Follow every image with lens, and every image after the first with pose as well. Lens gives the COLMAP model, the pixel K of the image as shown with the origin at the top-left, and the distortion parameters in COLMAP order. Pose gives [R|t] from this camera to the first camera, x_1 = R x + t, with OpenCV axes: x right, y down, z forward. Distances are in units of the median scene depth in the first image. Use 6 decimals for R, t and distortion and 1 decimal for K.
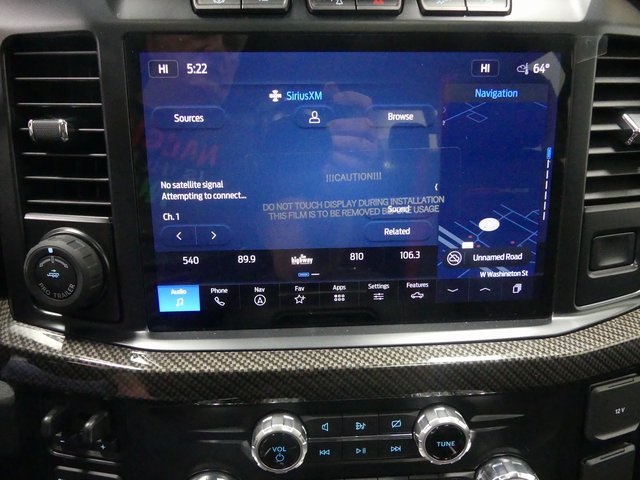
lens RADIAL K [[468.5, 0, 320.0], [0, 468.5, 240.0], [0, 0, 1]] dist [0.002921, 0.002577]
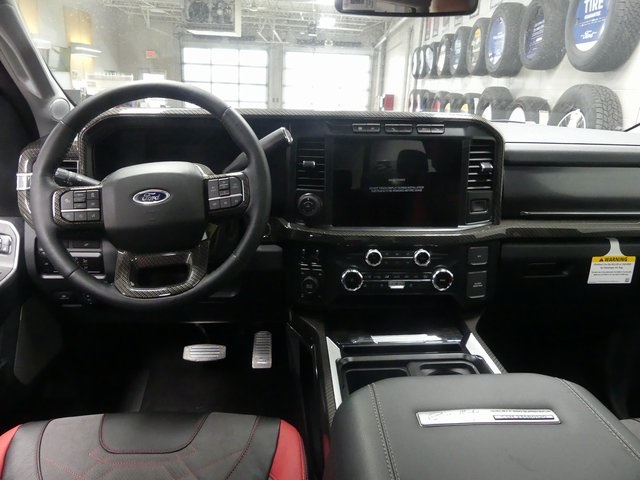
lens RADIAL K [[468.5, 0, 320.0], [0, 468.5, 240.0], [0, 0, 1]] dist [0.002921, 0.002577]
pose [[0.999720, 0.022817, -0.006301, -0.440547], [-0.023037, 0.999037, -0.037349, 0.429283], [0.005443, 0.037484, 0.999282, -2.316387]]
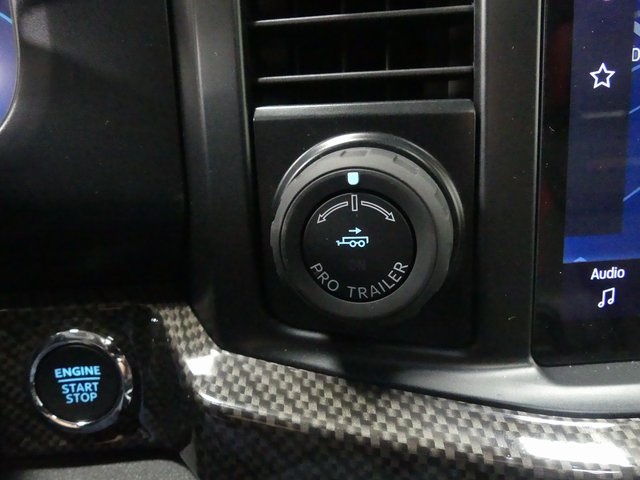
lens RADIAL K [[496.1, 0, 320.0], [0, 496.1, 240.0], [0, 0, 1]] dist [-0.054409, 0.000187]
pose [[0.999127, -0.040946, -0.008262, -0.576959], [0.040888, 0.999139, -0.007099, 0.073000], [0.008545, 0.006755, 0.999941, 0.552510]]
